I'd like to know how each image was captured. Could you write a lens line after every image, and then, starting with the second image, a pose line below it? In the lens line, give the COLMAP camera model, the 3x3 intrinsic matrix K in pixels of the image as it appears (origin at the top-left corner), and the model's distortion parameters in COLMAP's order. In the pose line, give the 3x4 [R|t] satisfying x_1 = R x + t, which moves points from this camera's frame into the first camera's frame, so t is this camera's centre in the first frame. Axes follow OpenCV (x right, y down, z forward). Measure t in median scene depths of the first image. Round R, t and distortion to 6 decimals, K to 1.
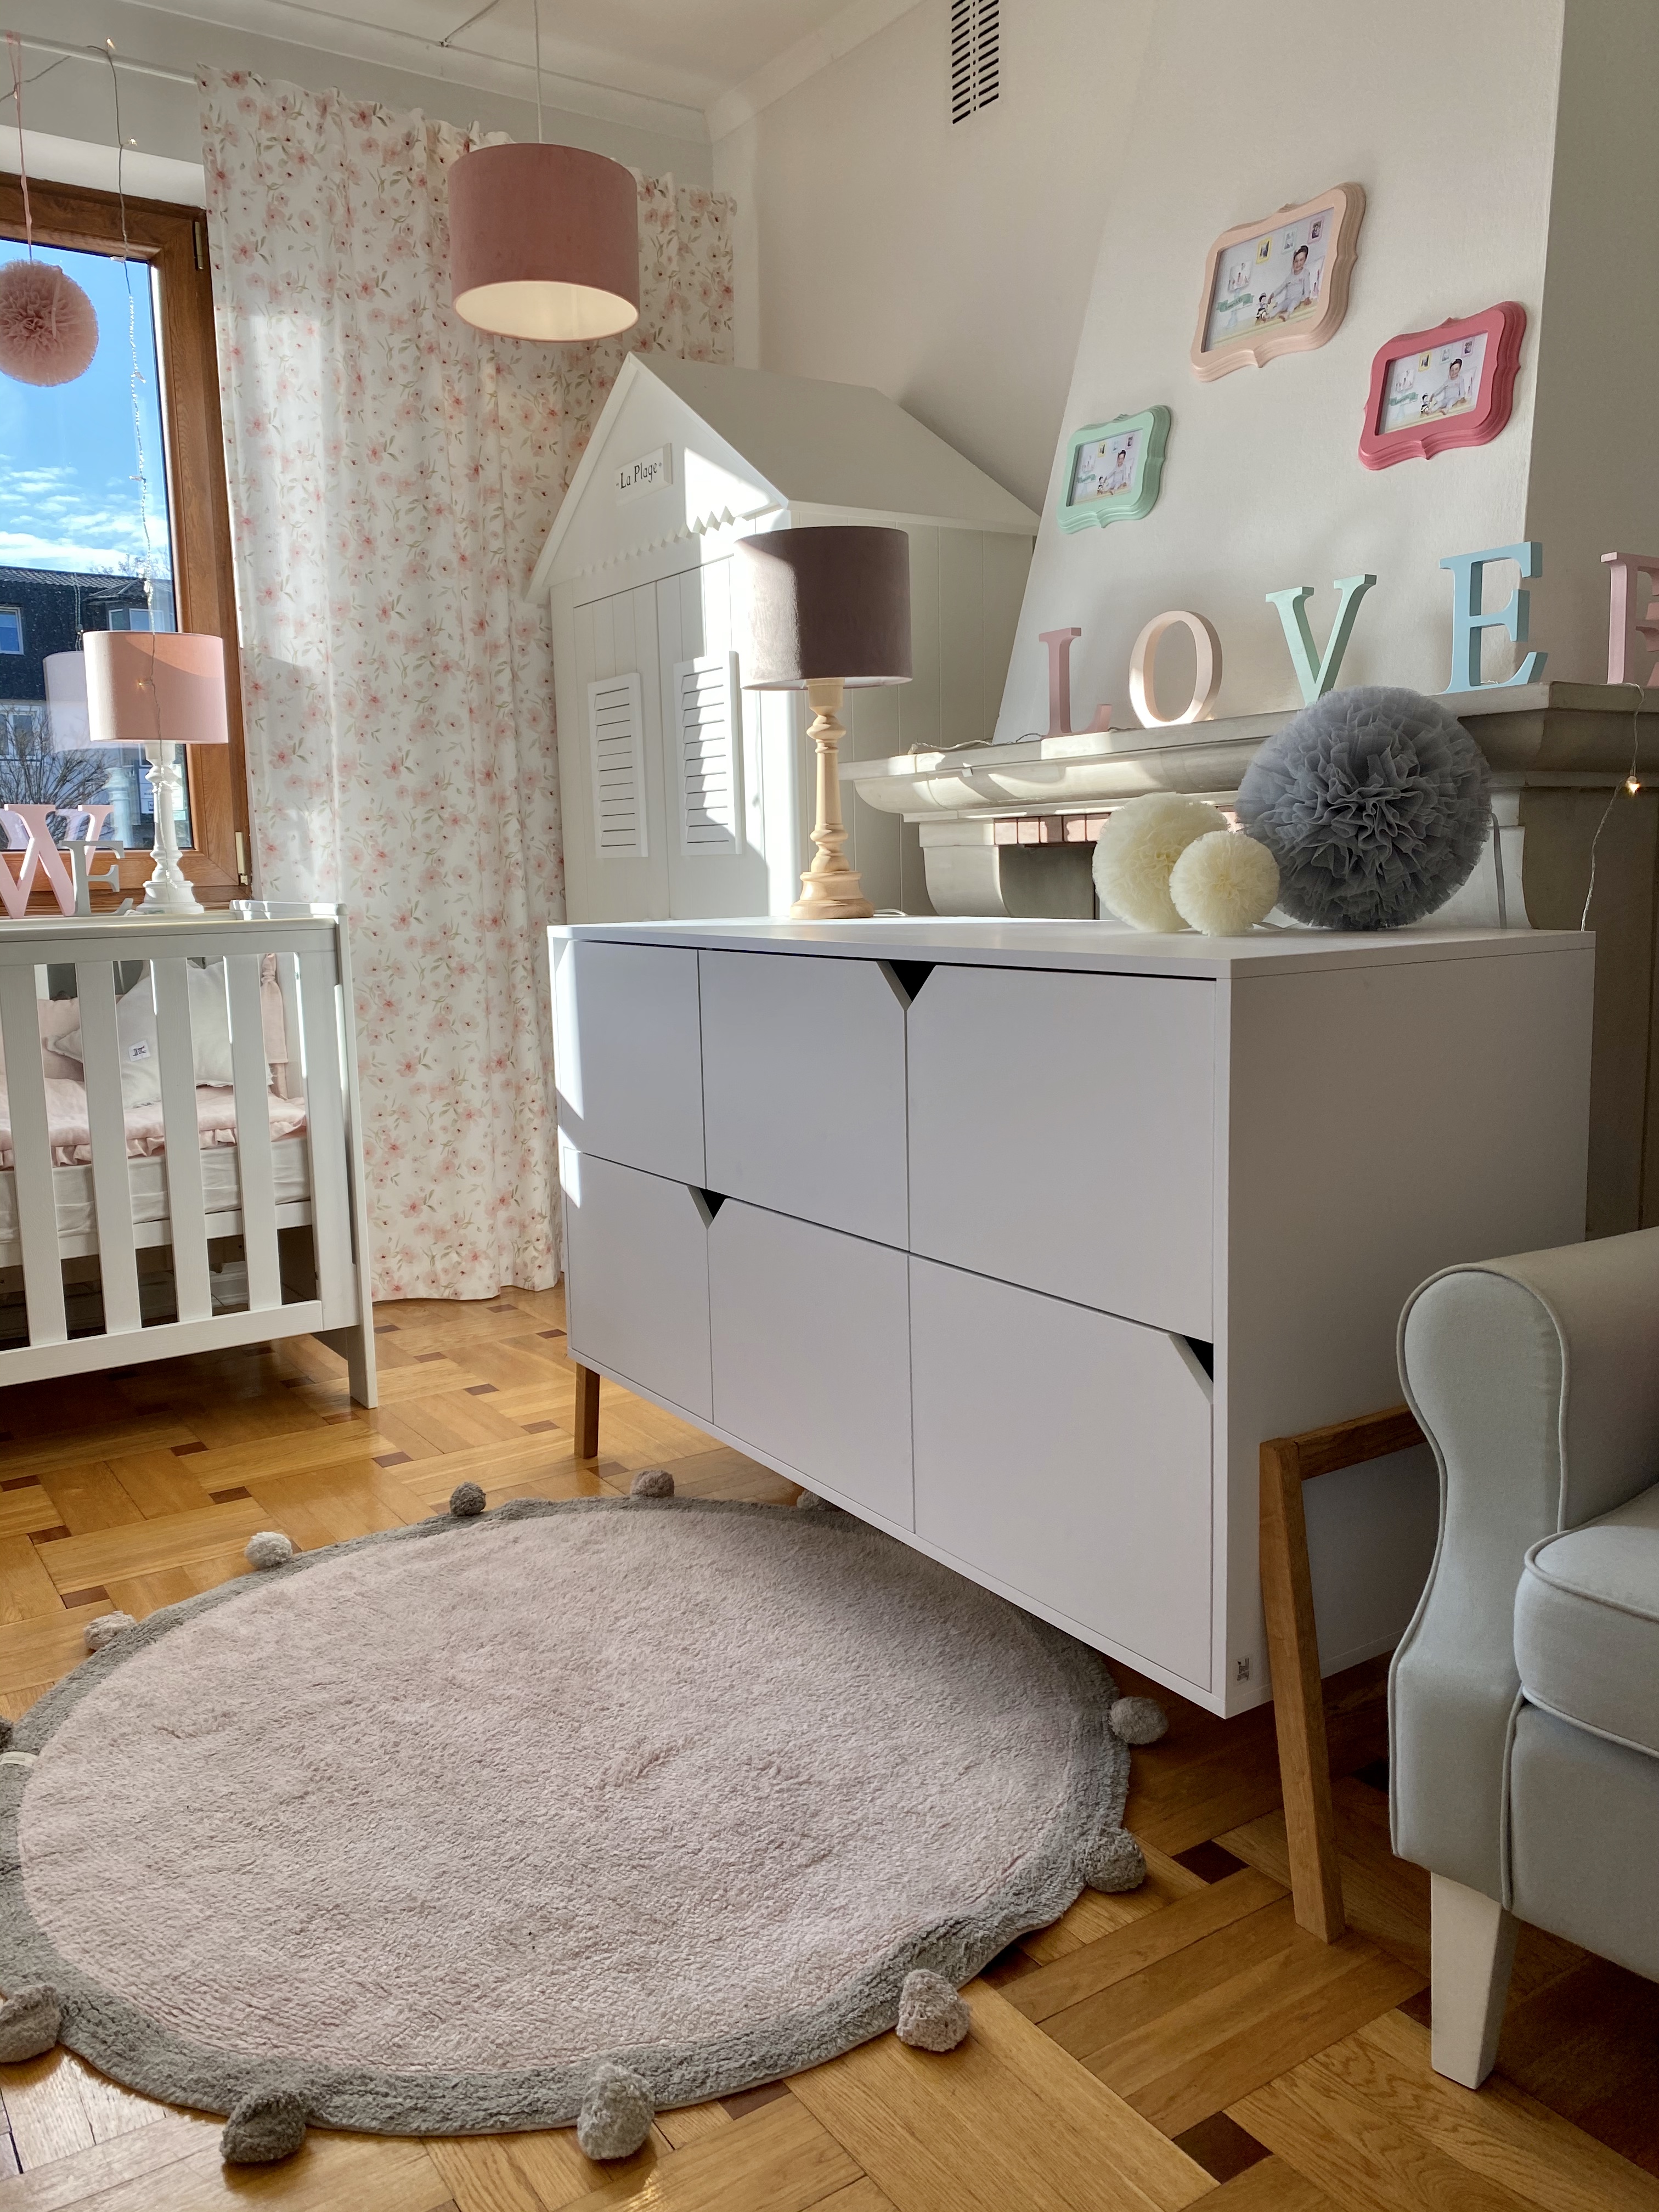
lens RADIAL K [[1689.6, 0, 829.5], [0, 1689.6, 1106.0], [0, 0, 1]] dist [0.006994, -0.002774]
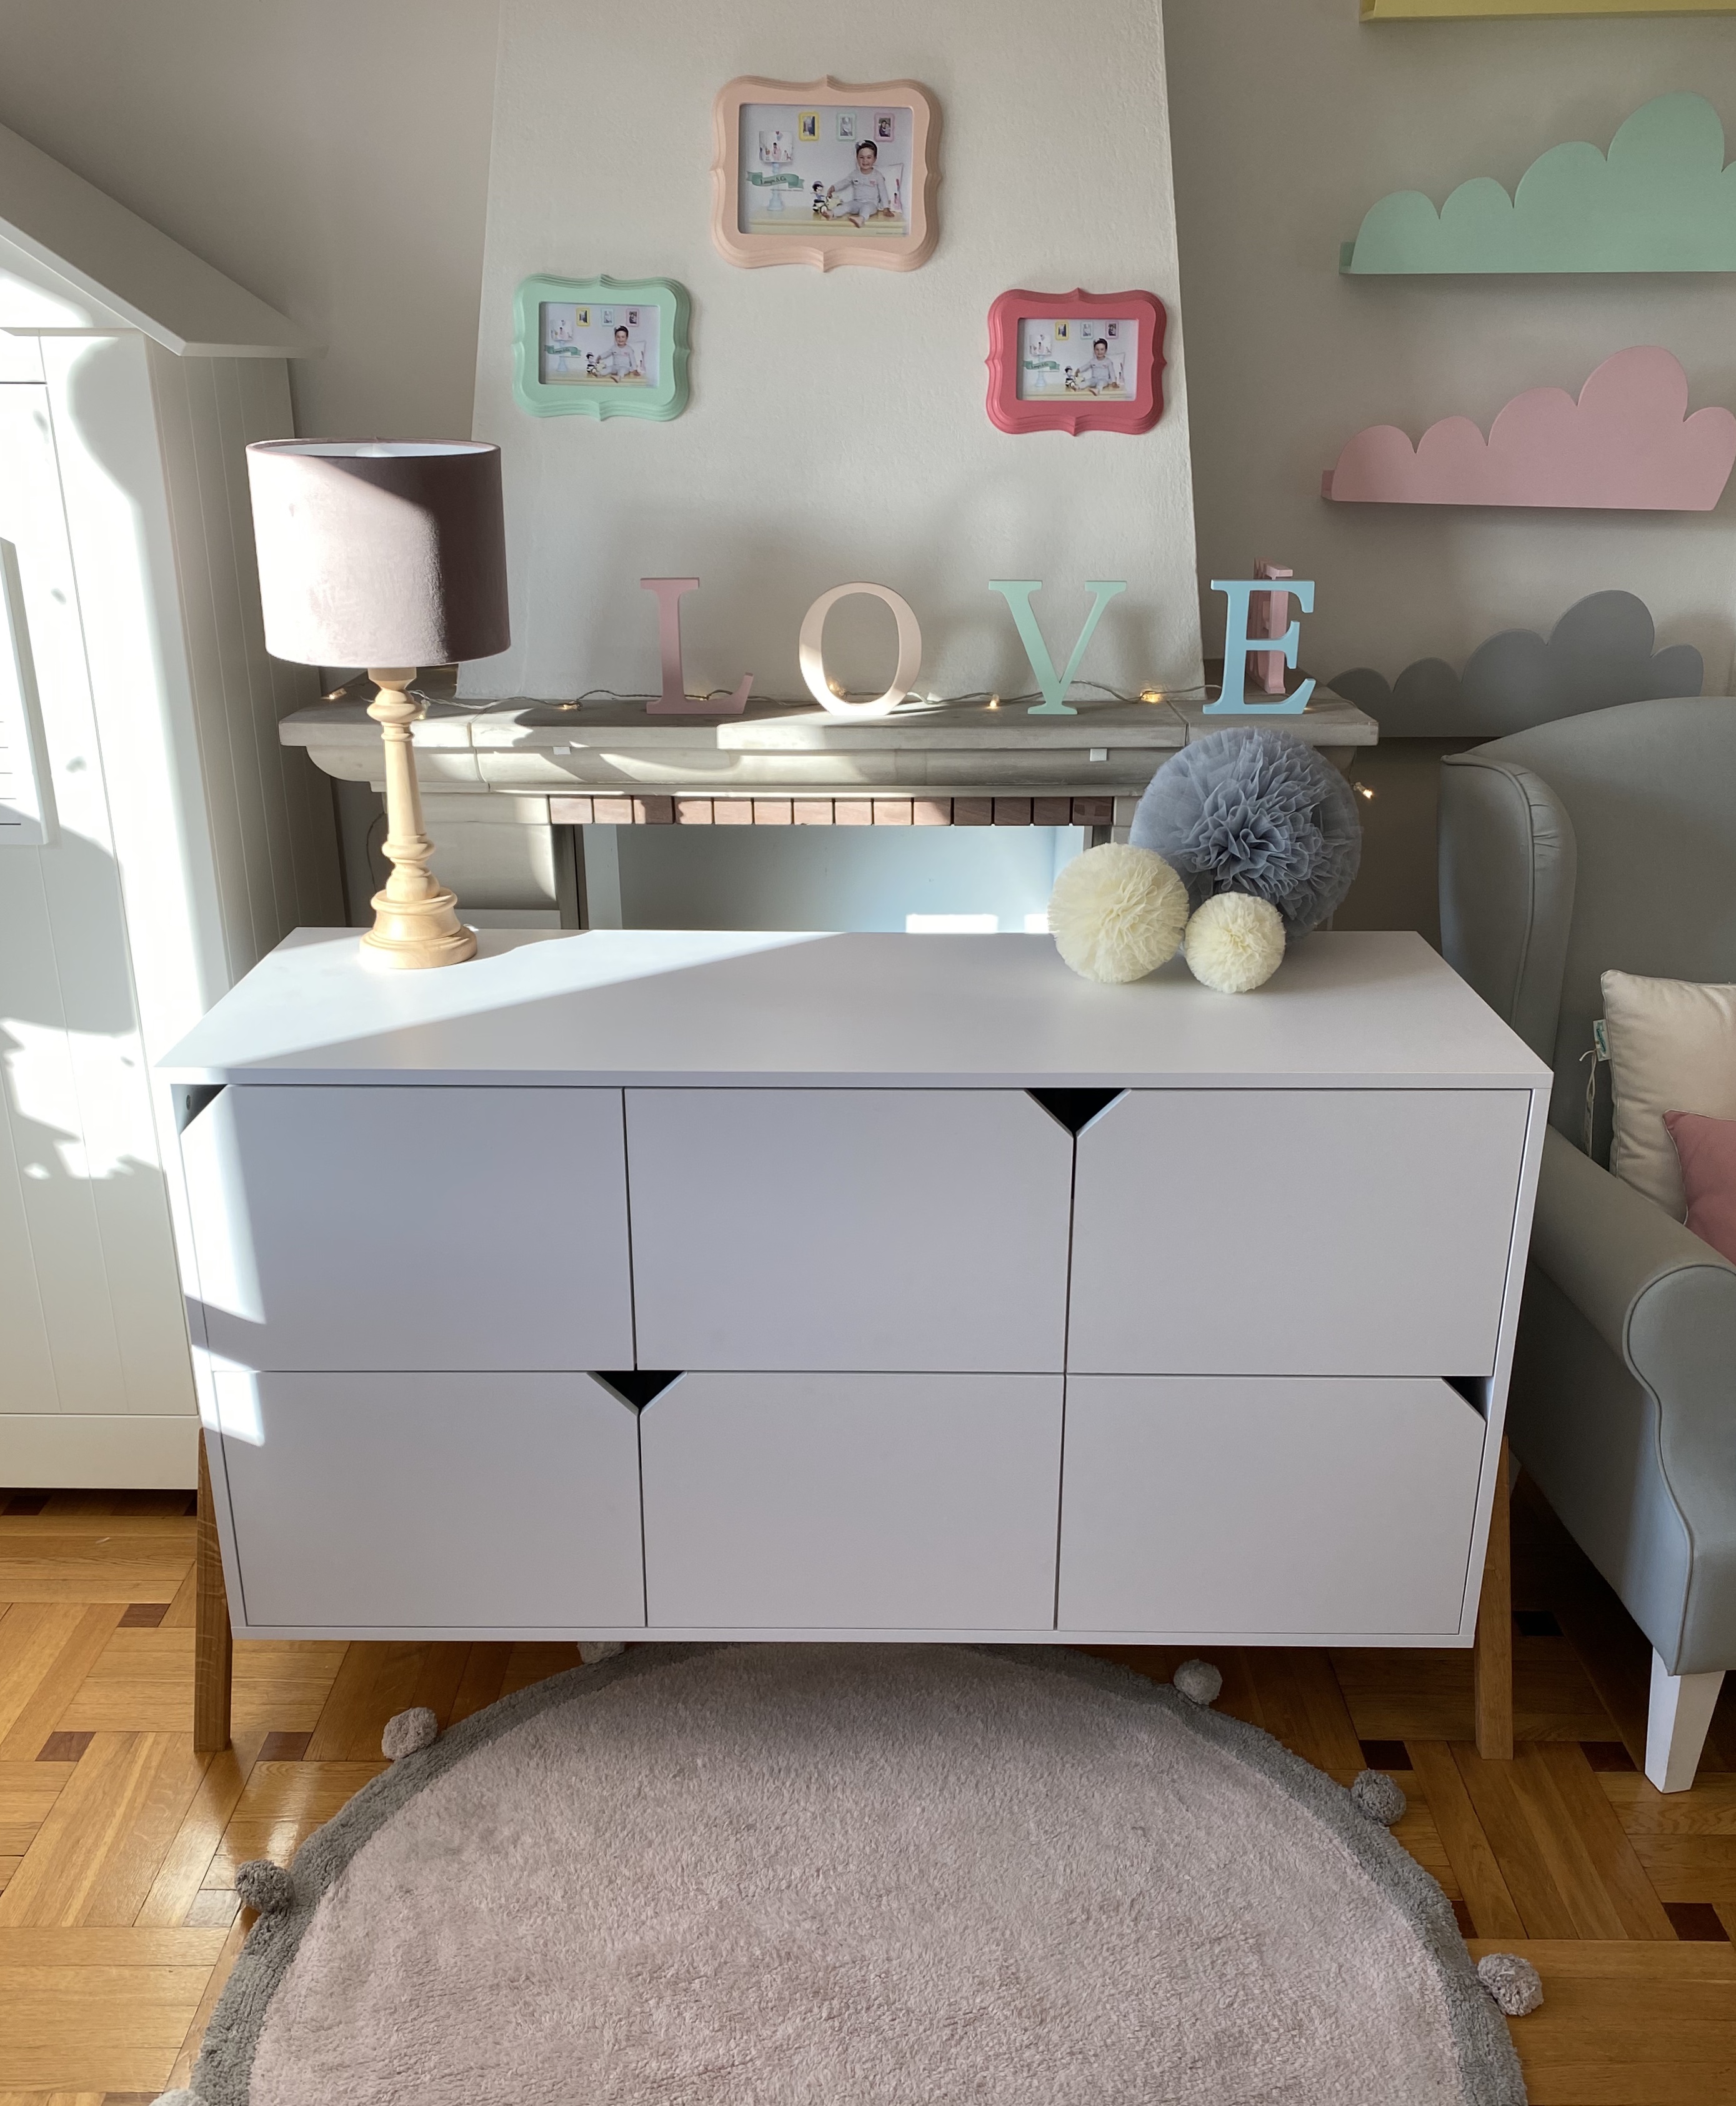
lens RADIAL K [[1917.6, 0, 857.0], [0, 1917.6, 1146.2], [0, 0, 1]] dist [0.009949, -0.019781]
pose [[0.560095, -0.285598, 0.777642, -0.664413], [0.106839, 0.955759, 0.274063, -0.279074], [-0.821510, -0.070419, 0.565829, 0.394064]]
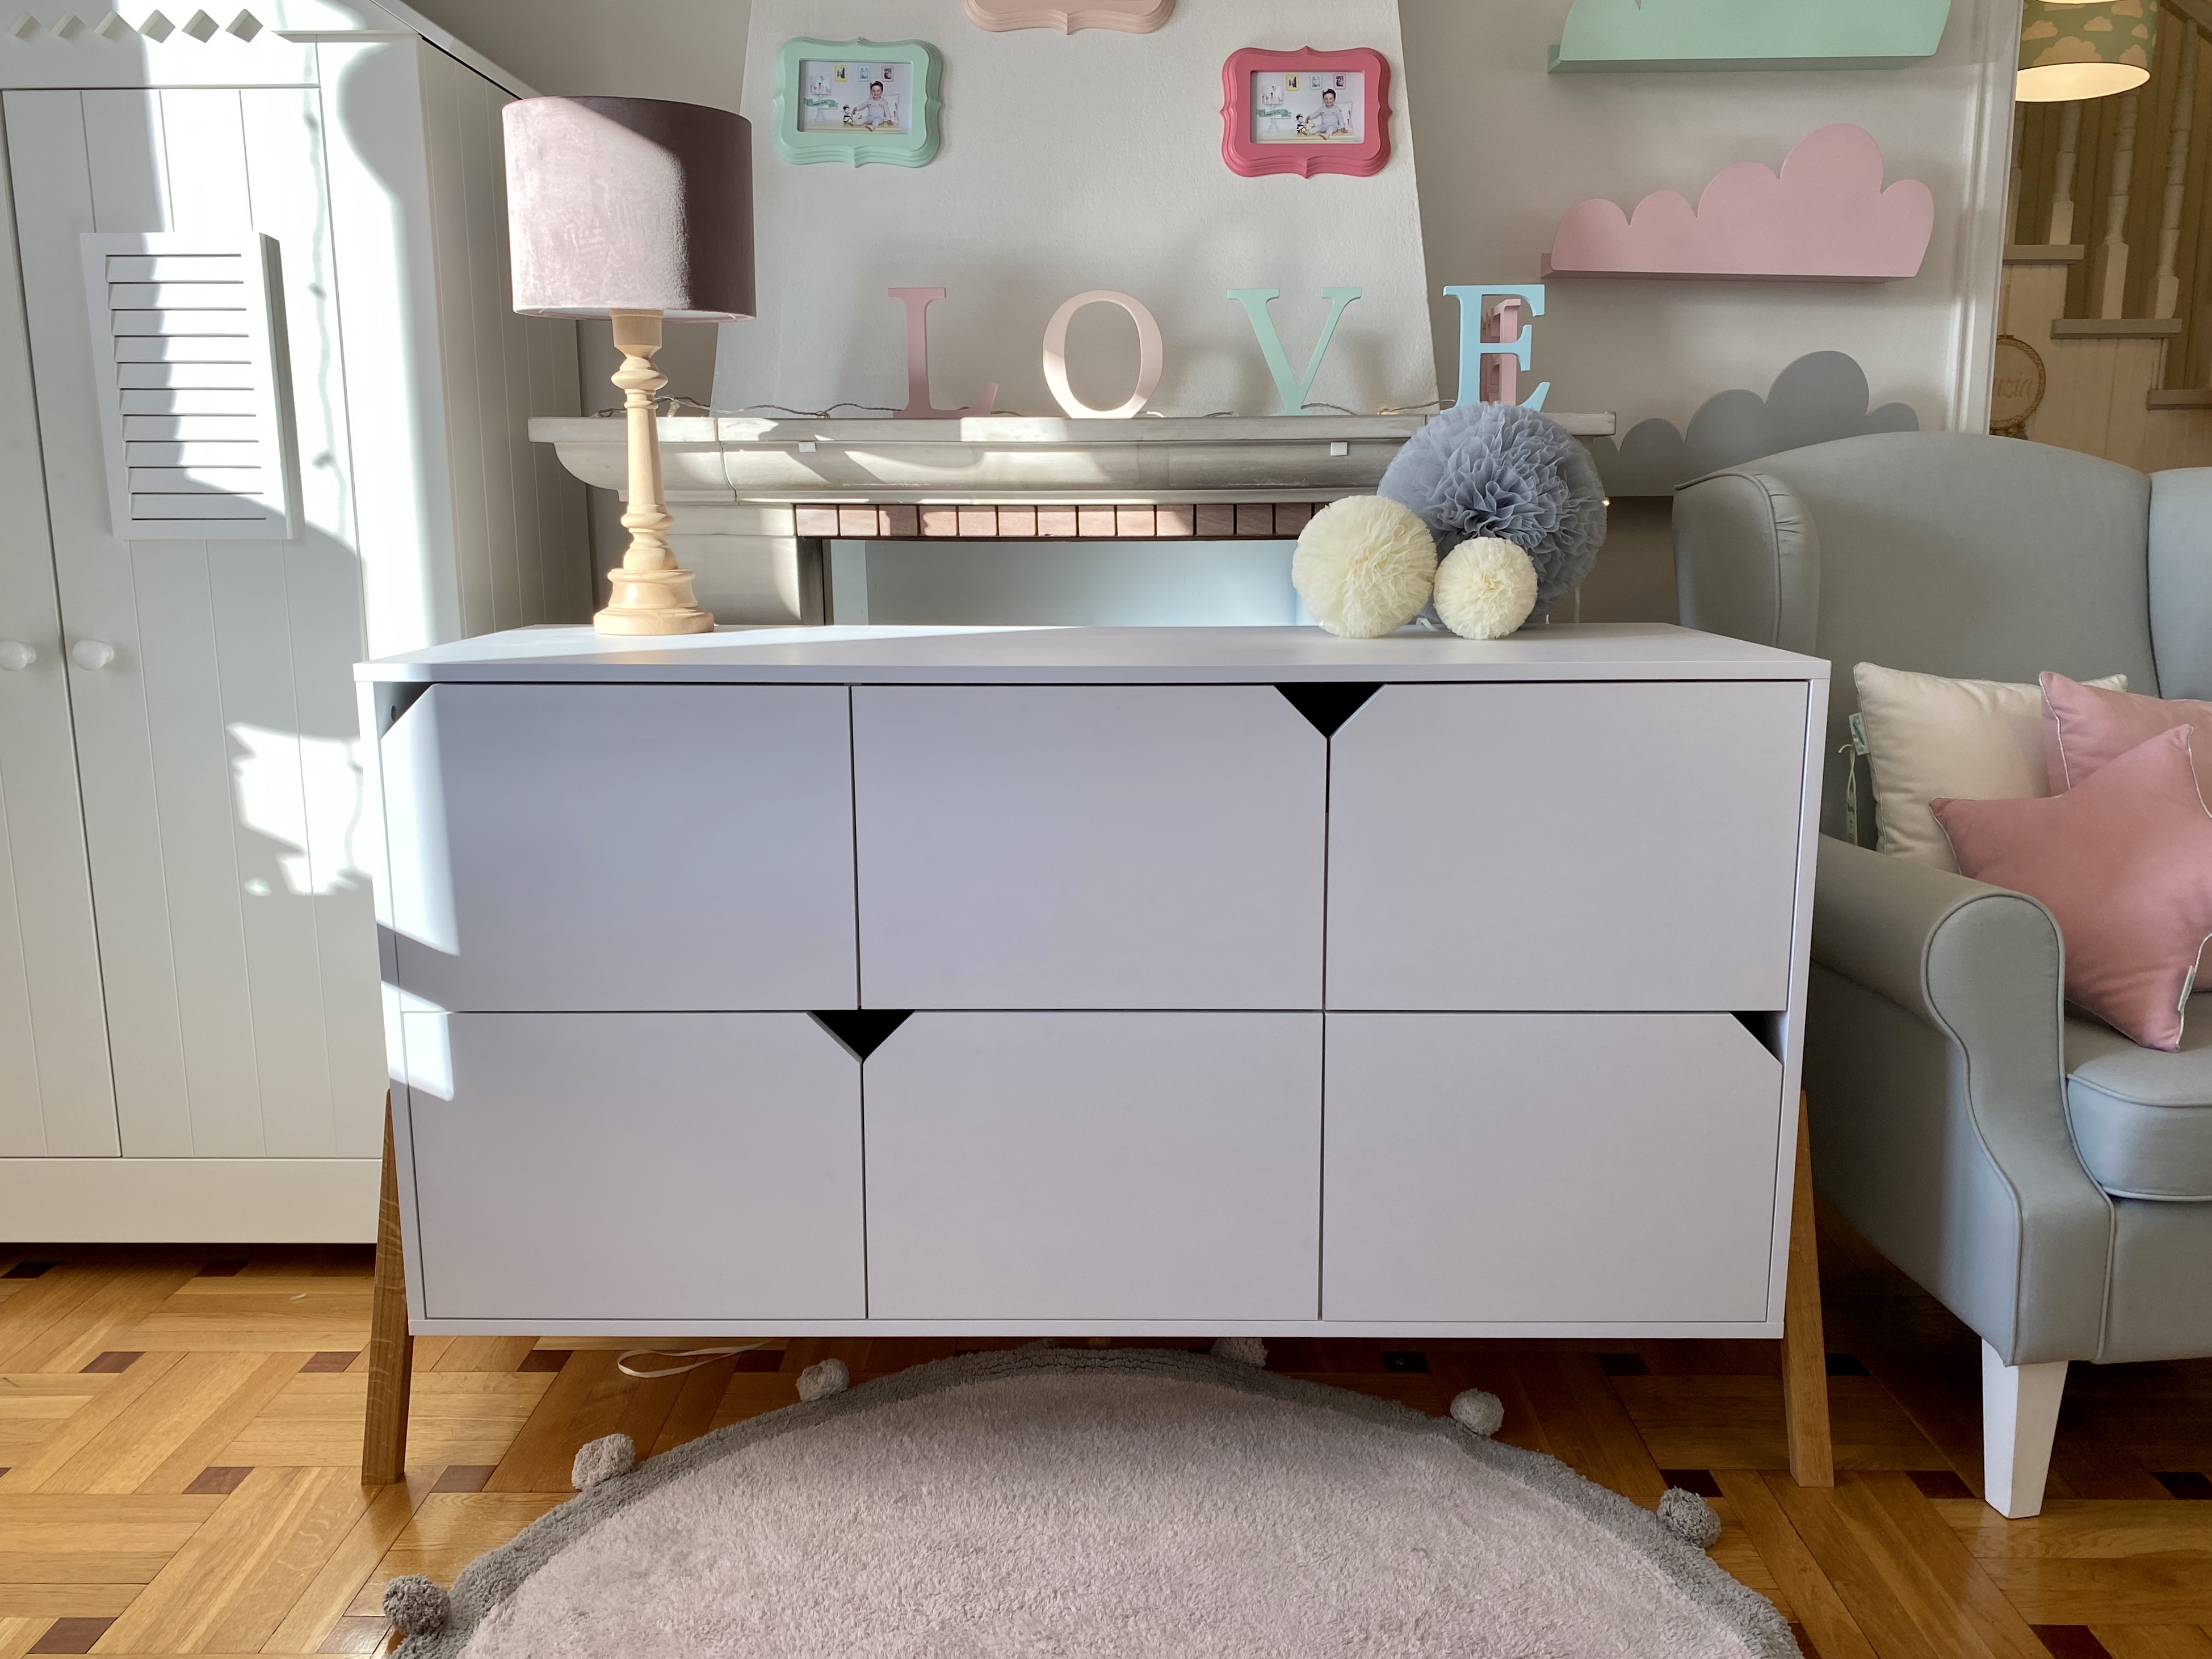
lens RADIAL K [[1745.5, 0, 1111.7], [0, 1745.5, 832.2], [0, 0, 1]] dist [0.006037, 0.000569]
pose [[0.559509, -0.132338, 0.818191, -0.603161], [0.110145, 0.990287, 0.084853, -0.076918], [-0.821473, 0.042644, 0.568651, 0.455188]]
